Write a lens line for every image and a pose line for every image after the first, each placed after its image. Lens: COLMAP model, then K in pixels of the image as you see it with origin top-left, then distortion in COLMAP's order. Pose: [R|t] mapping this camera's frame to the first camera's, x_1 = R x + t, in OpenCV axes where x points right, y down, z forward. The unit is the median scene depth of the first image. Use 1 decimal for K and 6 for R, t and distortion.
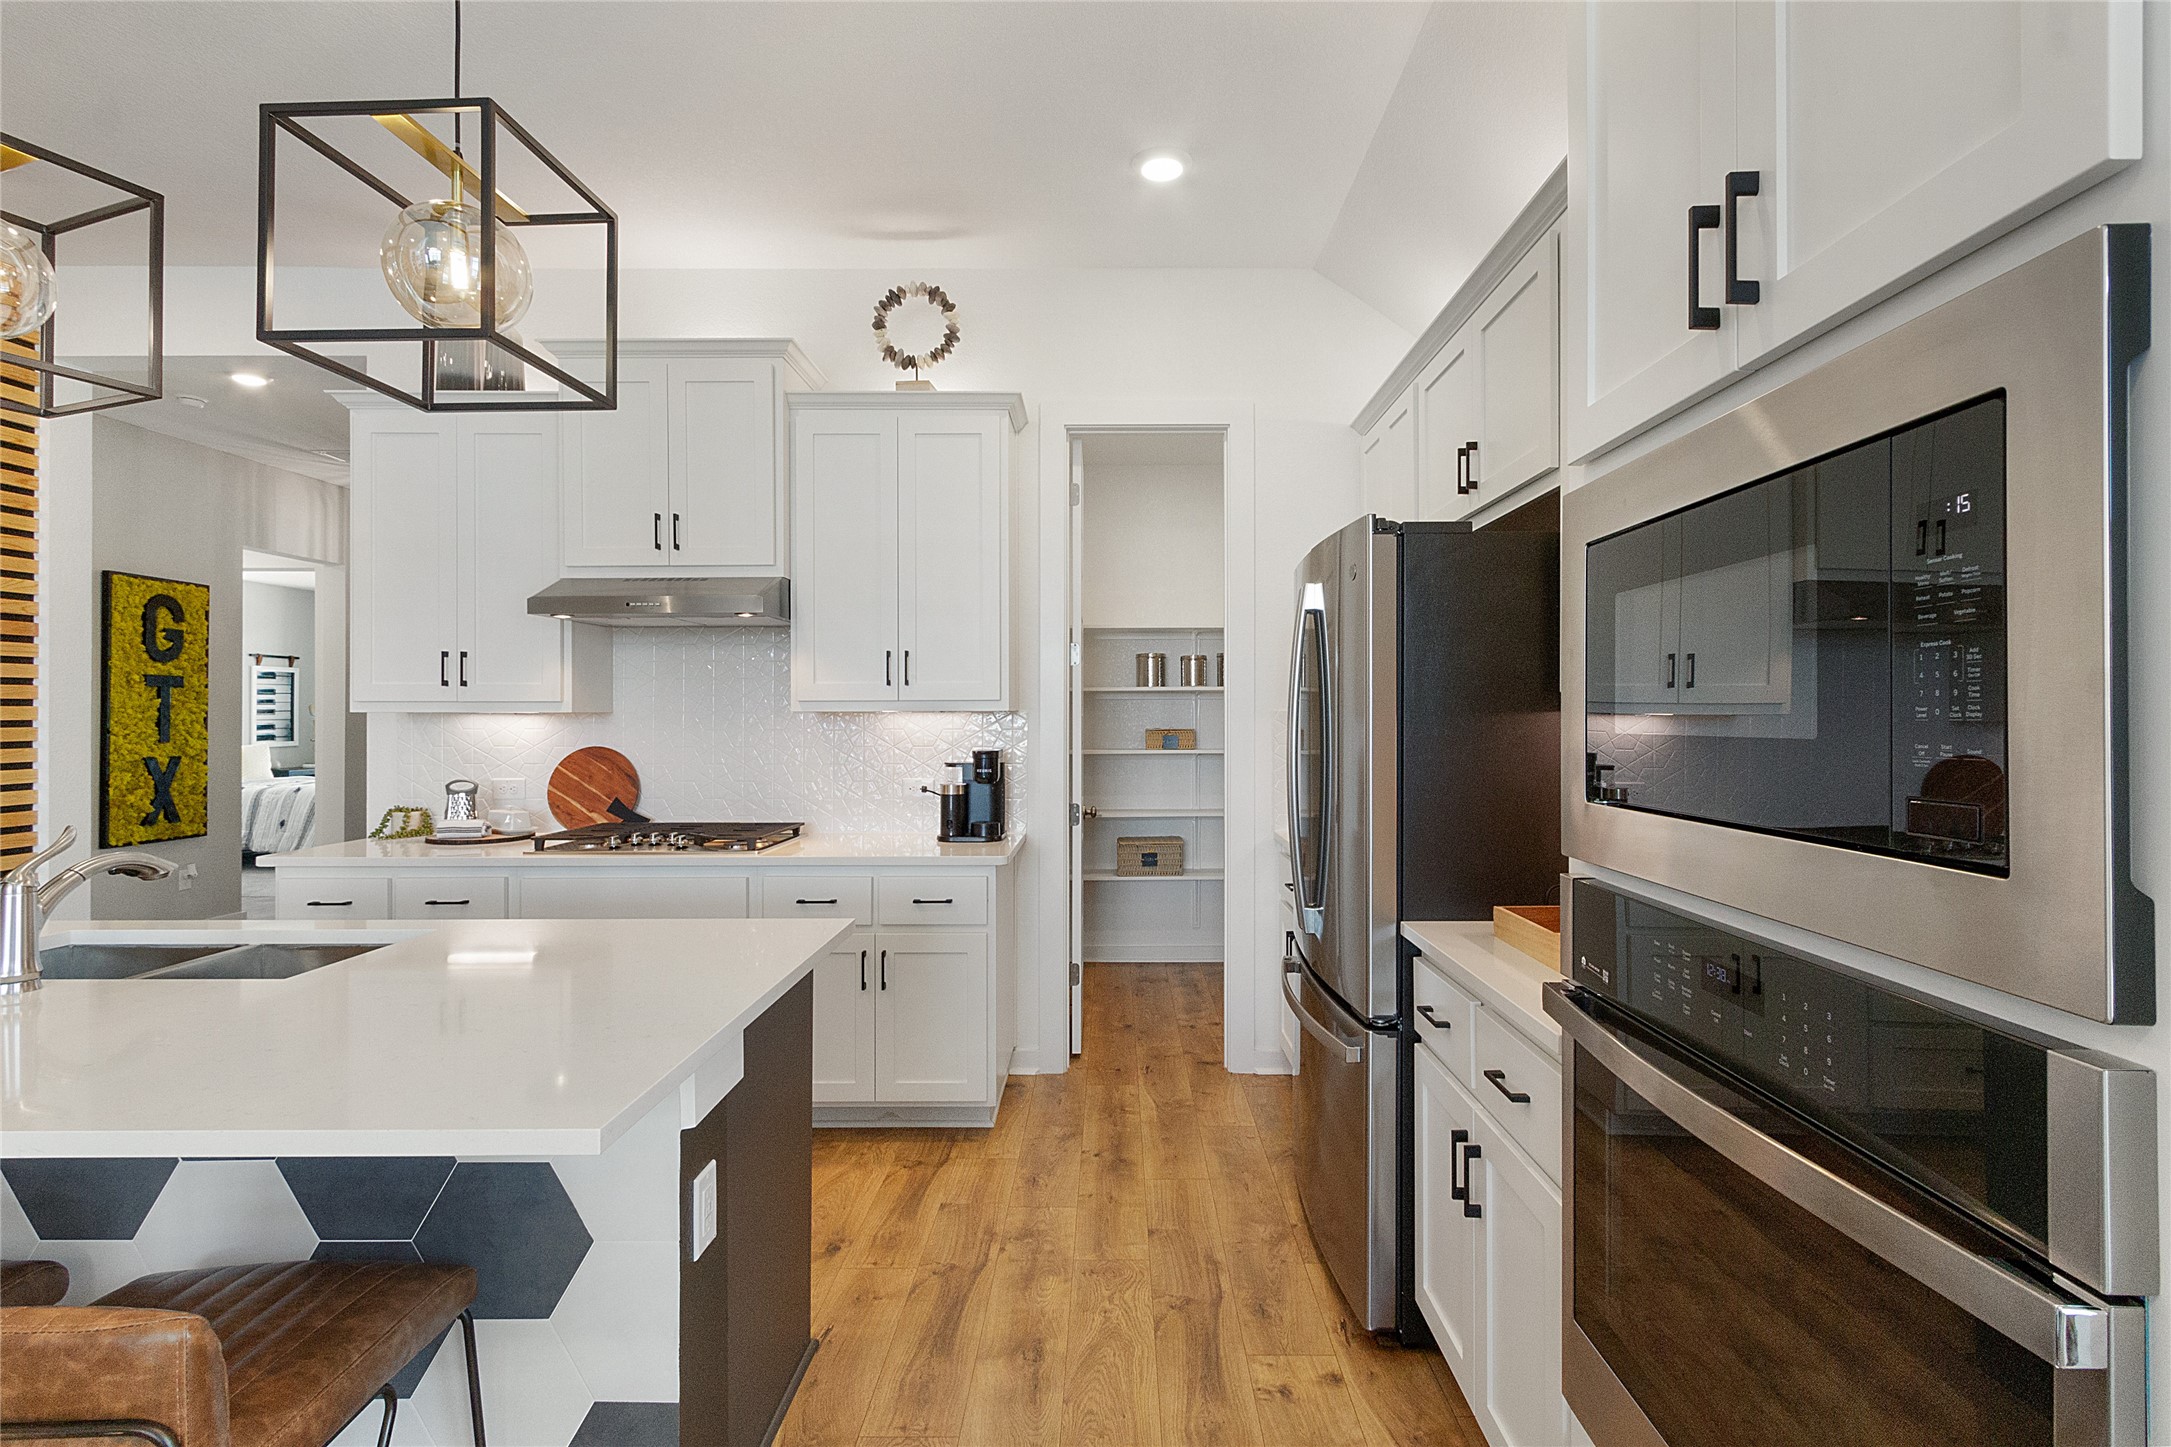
lens RADIAL K [[1077.4, 0, 1091.8], [0, 1077.4, 717.9], [0, 0, 1]] dist [0.012009, -0.005240]
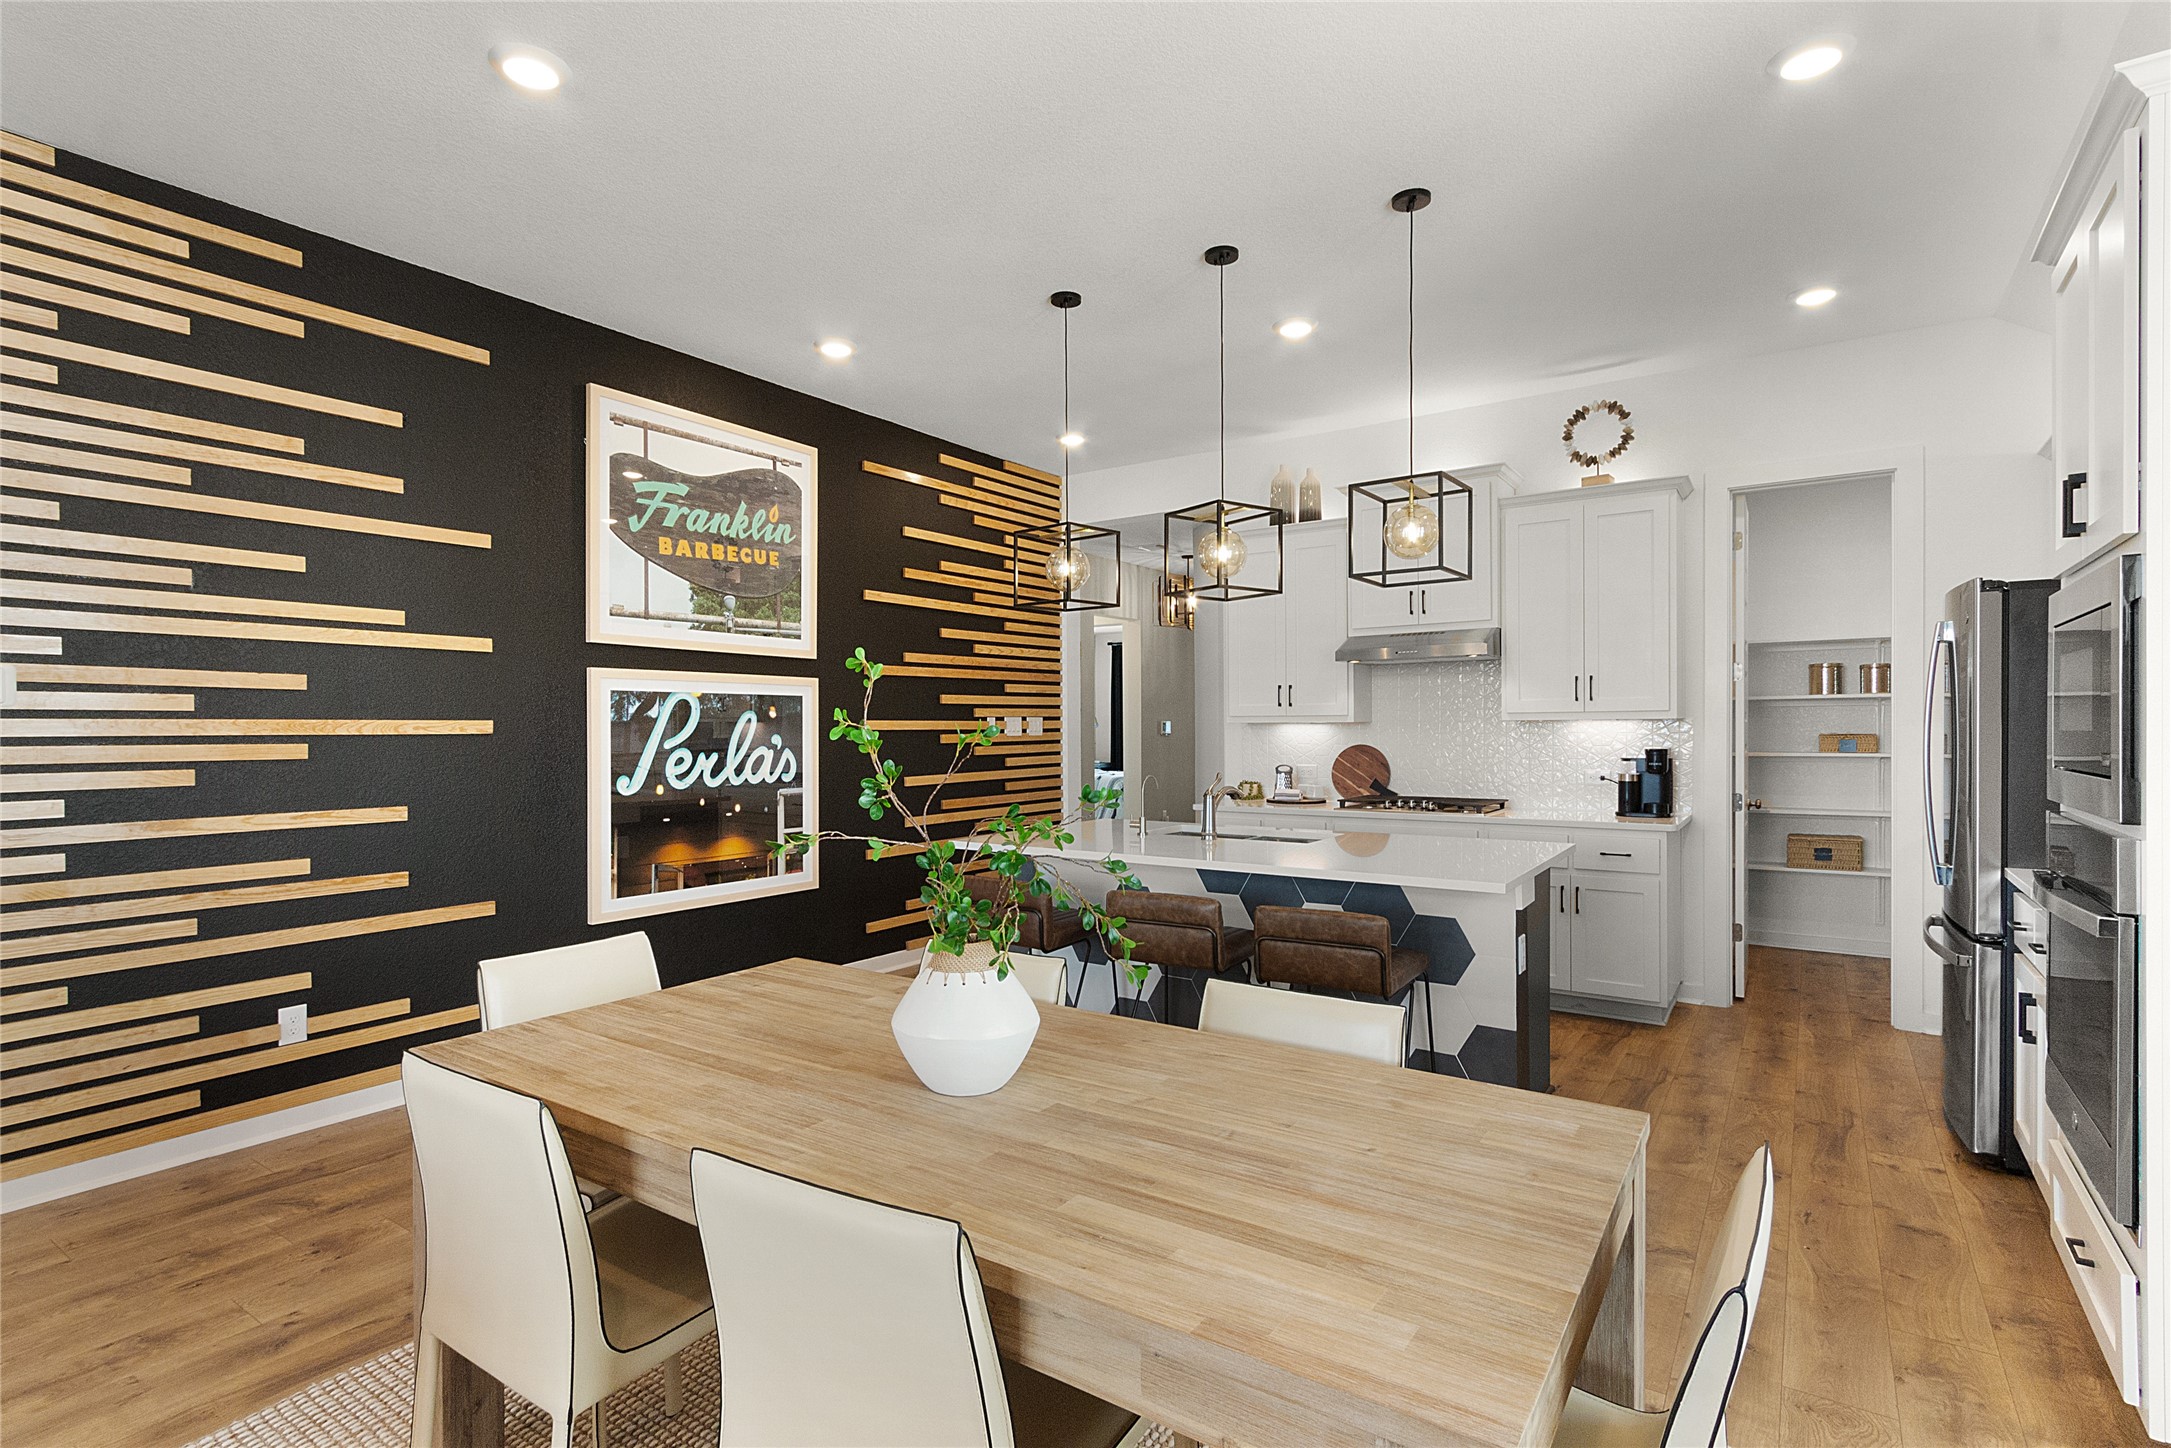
lens RADIAL K [[1077.4, 0, 1065.1], [0, 1077.4, 735.7], [0, 0, 1]] dist [0.012009, -0.005240]
pose [[0.835632, 0.000793, -0.549289, 0.023697], [0.004420, 0.999957, 0.008168, 0.000090], [0.549272, -0.009253, 0.835592, -0.510702]]
